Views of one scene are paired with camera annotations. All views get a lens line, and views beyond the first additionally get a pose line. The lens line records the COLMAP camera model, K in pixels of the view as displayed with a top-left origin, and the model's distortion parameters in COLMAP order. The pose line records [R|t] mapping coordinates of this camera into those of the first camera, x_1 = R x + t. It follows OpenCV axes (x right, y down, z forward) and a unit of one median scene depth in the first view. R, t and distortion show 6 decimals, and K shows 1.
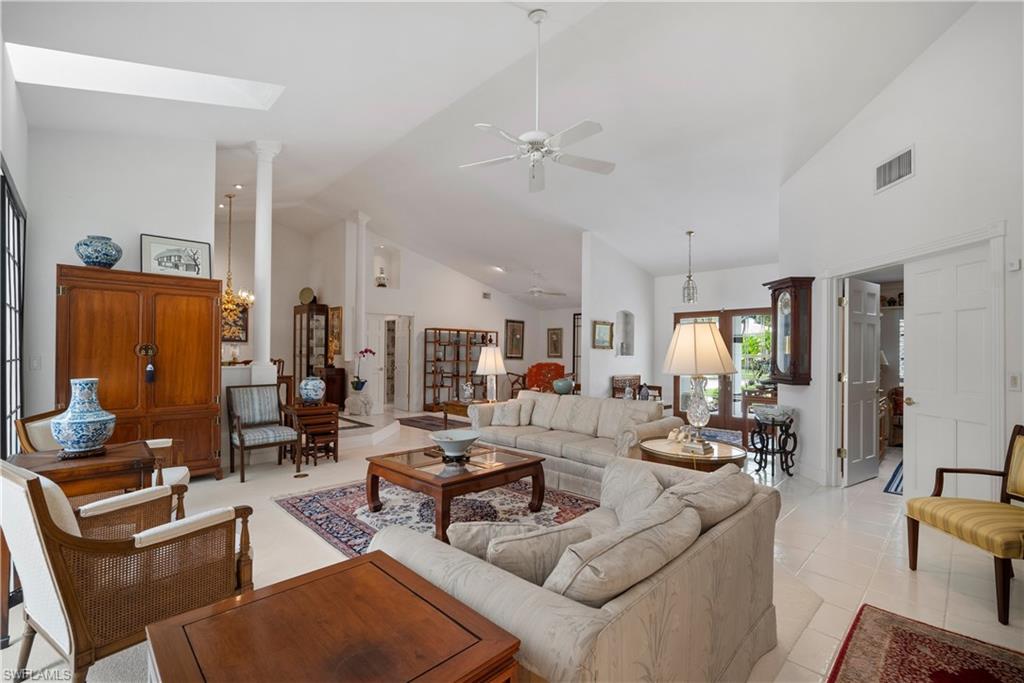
lens RADIAL K [[453.5, 0, 518.5], [0, 453.5, 339.5], [0, 0, 1]] dist [-0.004004, 0.000888]
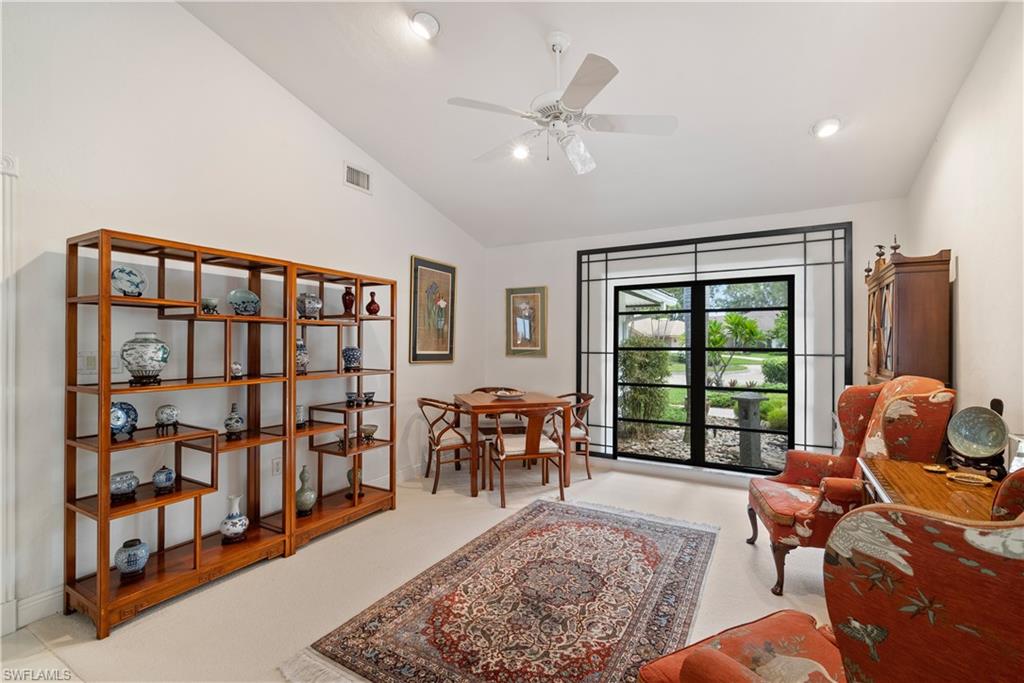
lens RADIAL K [[453.5, 0, 518.5], [0, 453.5, 339.5], [0, 0, 1]] dist [-0.004004, 0.000888]
pose [[0.964707, -0.006167, 0.263254, -0.046629], [0.000061, 0.999731, 0.023199, 0.016745], [-0.263326, -0.022364, 0.964448, 0.663163]]
